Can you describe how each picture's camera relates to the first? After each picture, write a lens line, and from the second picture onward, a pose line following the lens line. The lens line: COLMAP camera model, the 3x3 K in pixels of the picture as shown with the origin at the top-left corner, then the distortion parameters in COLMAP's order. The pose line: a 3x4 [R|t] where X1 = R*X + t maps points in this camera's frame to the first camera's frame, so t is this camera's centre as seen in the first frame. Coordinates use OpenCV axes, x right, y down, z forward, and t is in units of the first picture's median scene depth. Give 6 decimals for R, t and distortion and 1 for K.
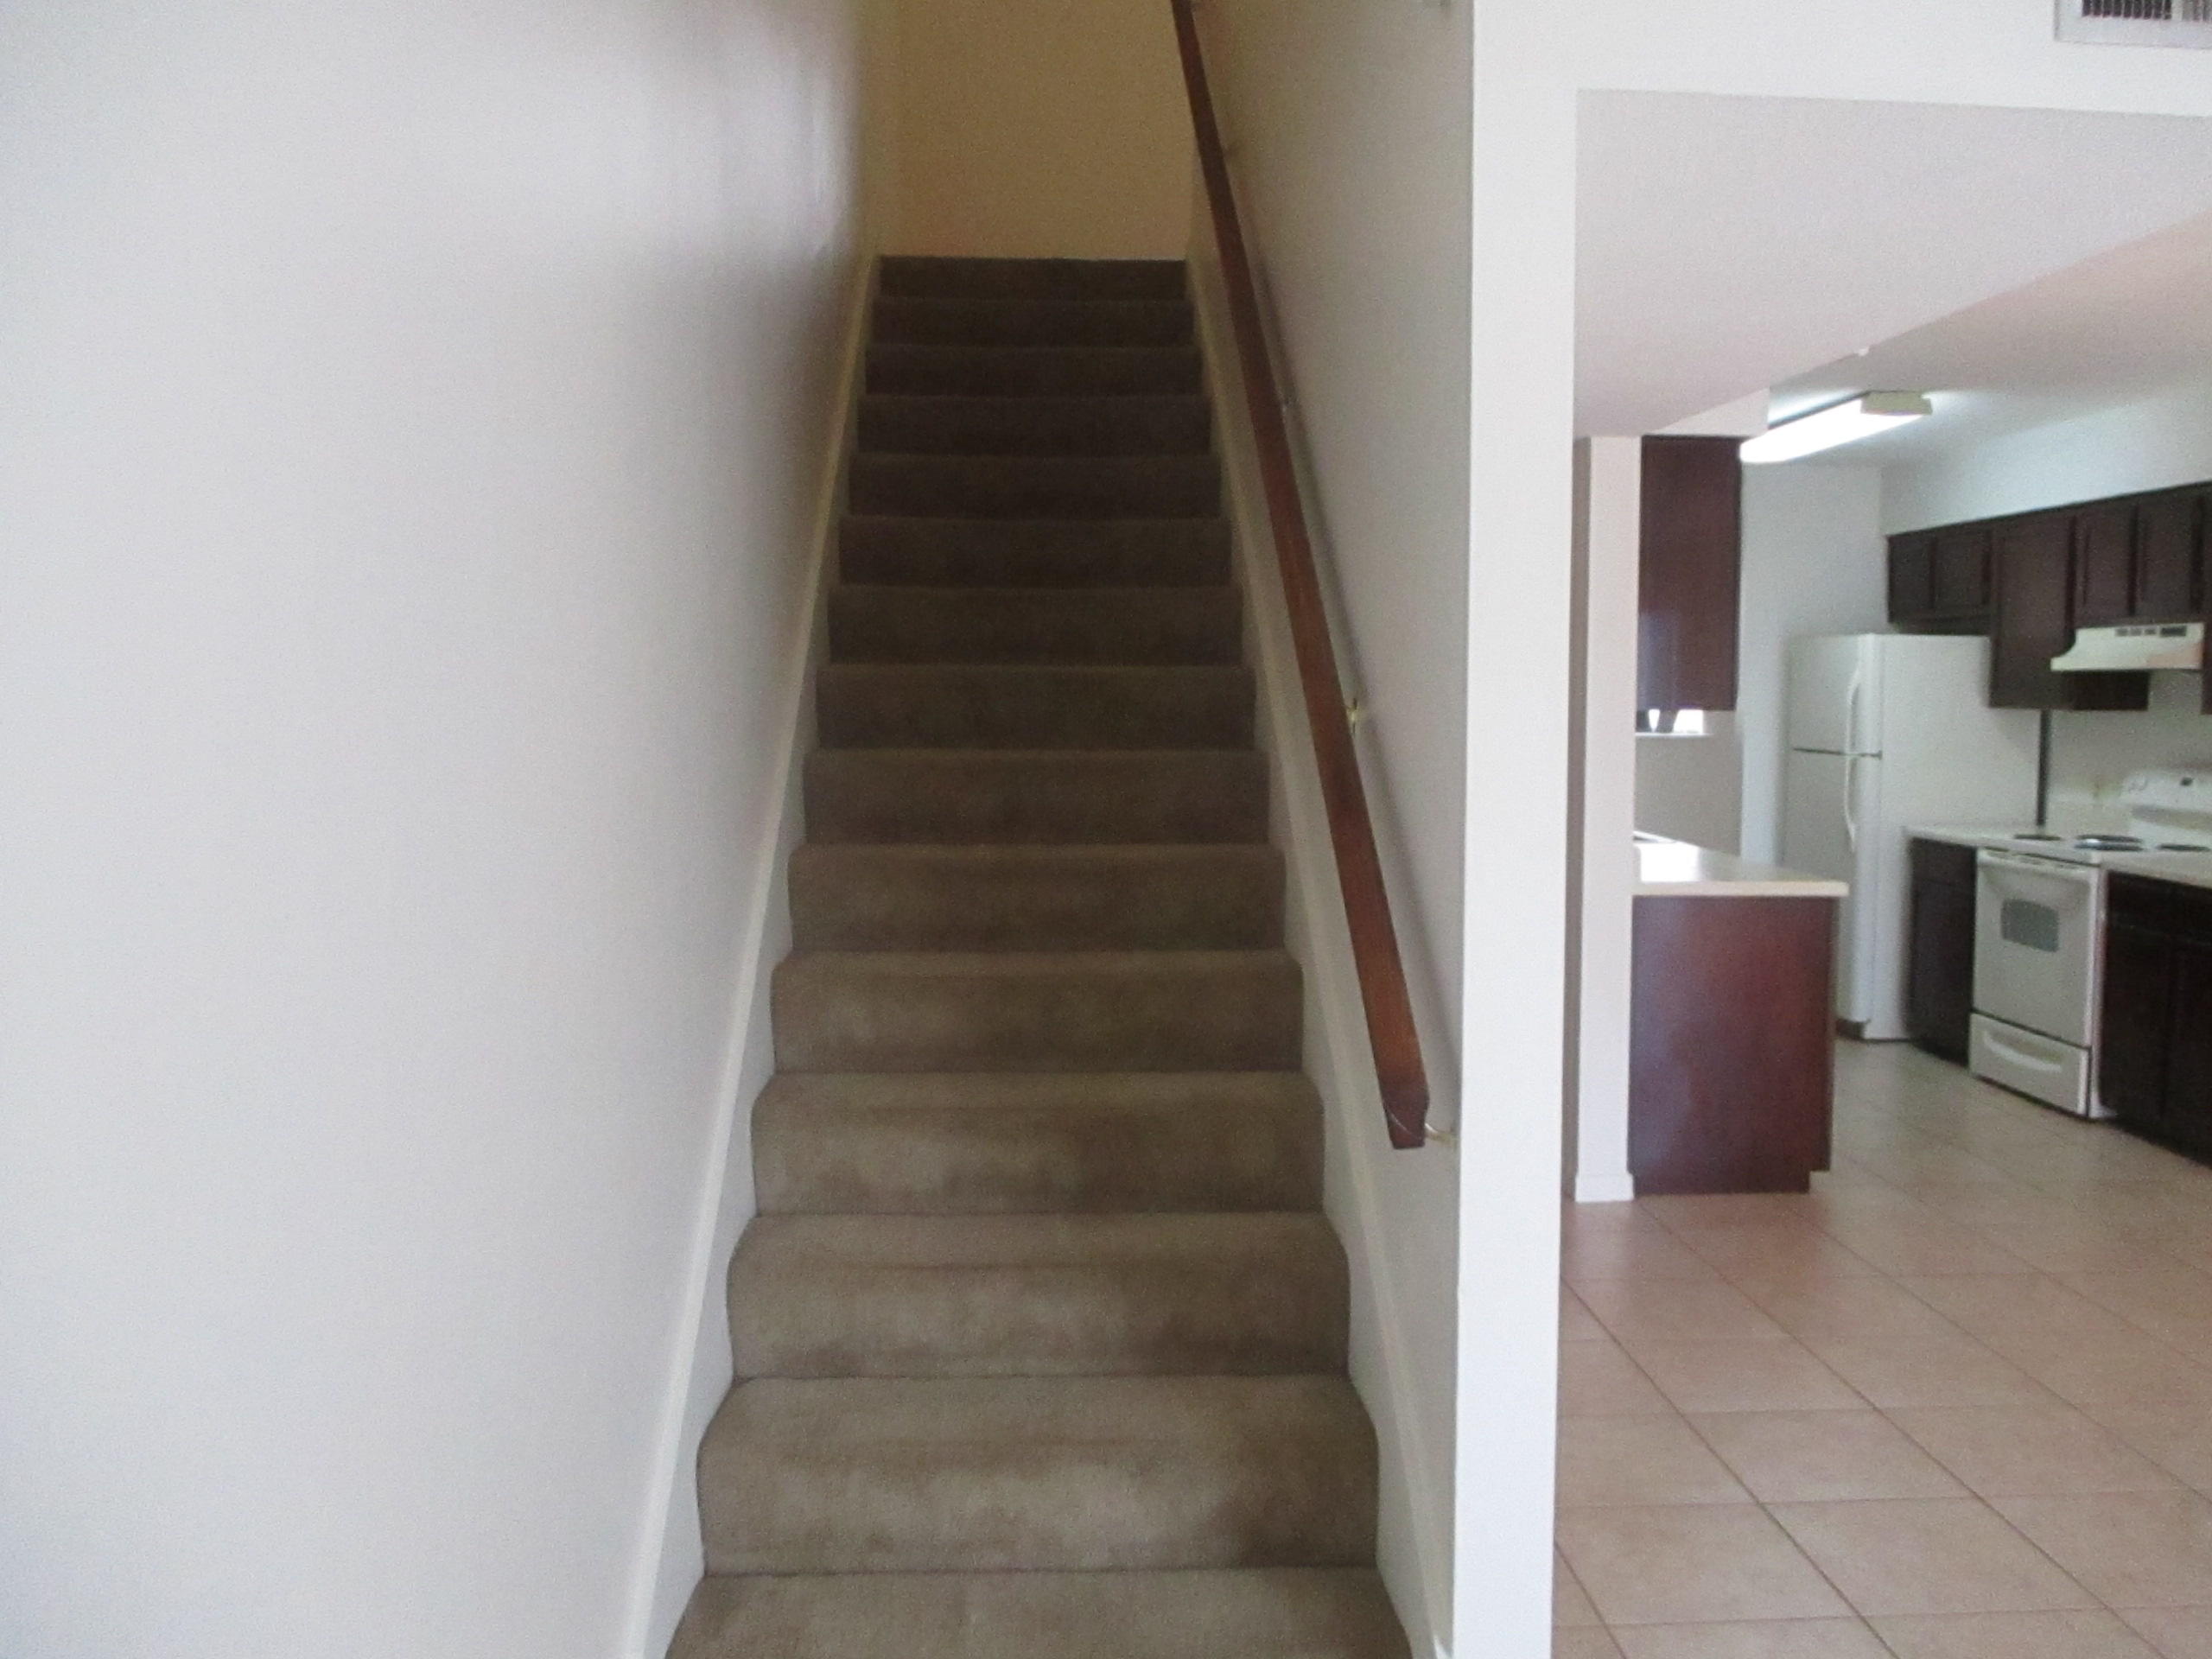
lens RADIAL K [[1850.6, 0, 1151.2], [0, 1850.6, 807.0], [0, 0, 1]] dist [-0.036211, 0.020712]
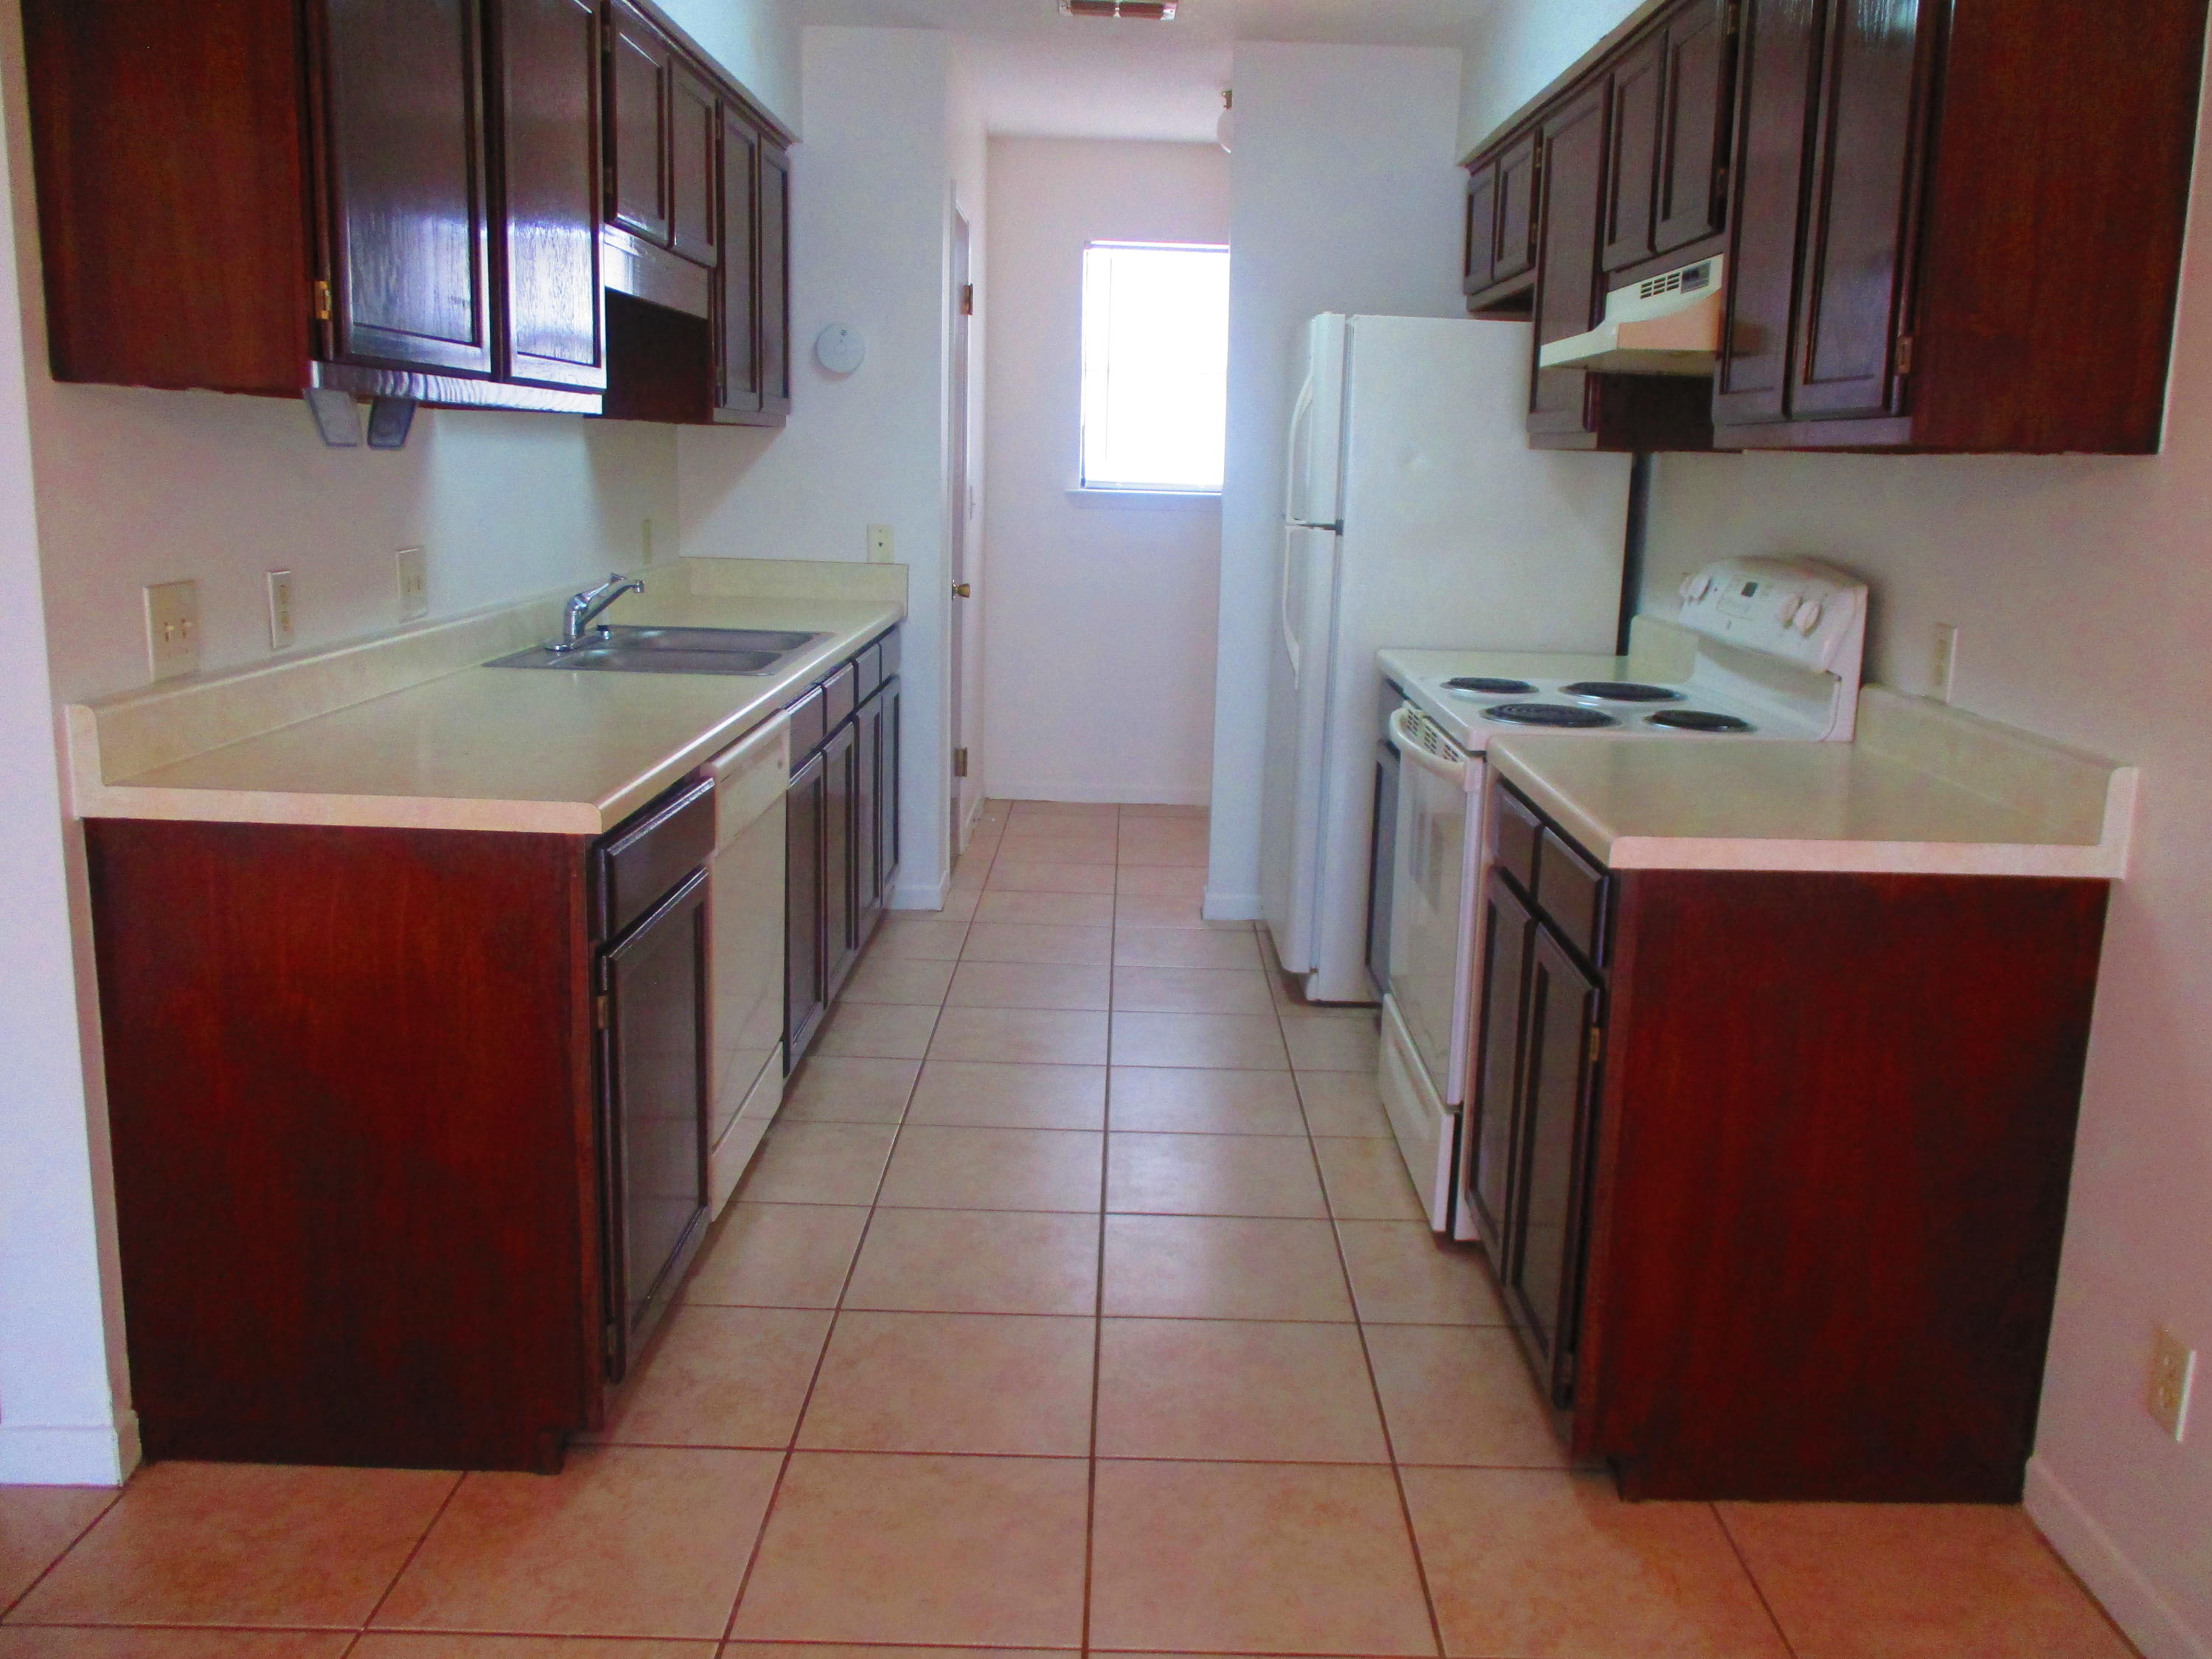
lens RADIAL K [[1850.6, 0, 1151.2], [0, 1850.6, 807.0], [0, 0, 1]] dist [-0.036211, 0.020712]
pose [[0.998152, 0.032787, -0.051161, 0.410134], [-0.026362, 0.992232, 0.121573, -0.010698], [0.054750, -0.119999, 0.991263, 0.454928]]
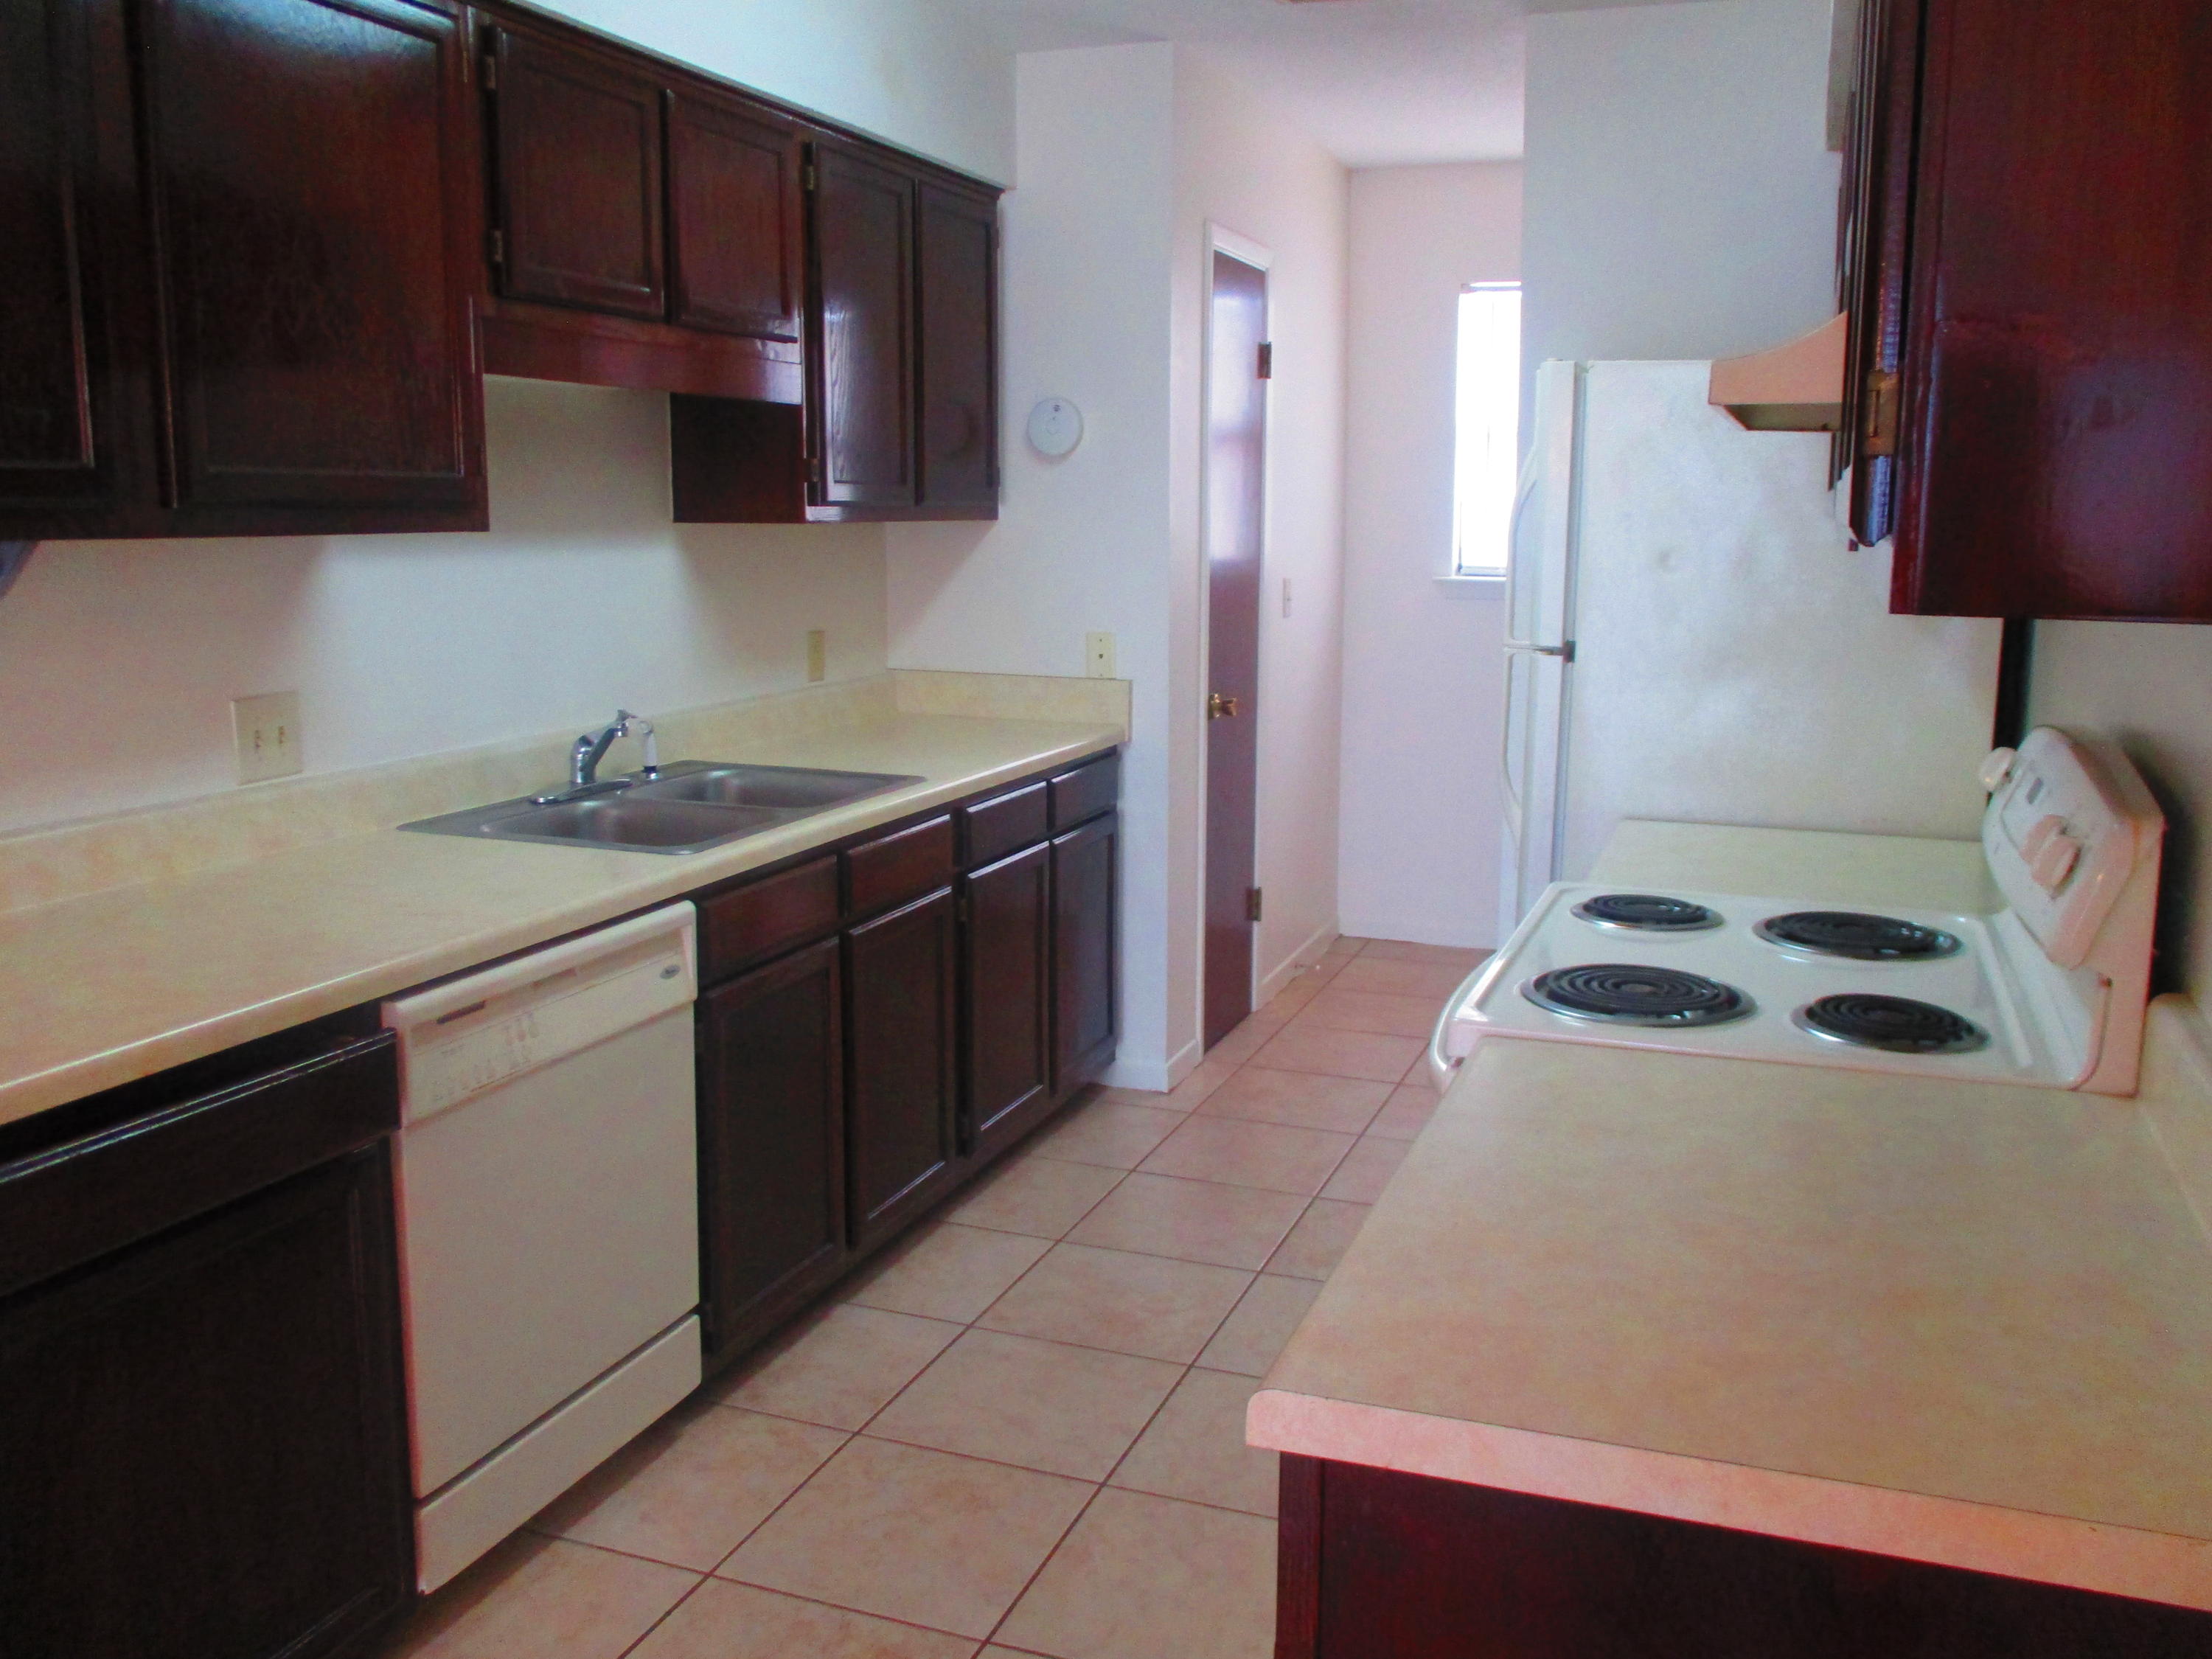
lens RADIAL K [[1850.6, 0, 1151.2], [0, 1850.6, 807.0], [0, 0, 1]] dist [-0.036211, 0.020712]
pose [[0.915919, 0.065861, -0.395922, 0.531362], [-0.027717, 0.994469, 0.101308, -0.036314], [0.400404, -0.081816, 0.912679, 0.636101]]
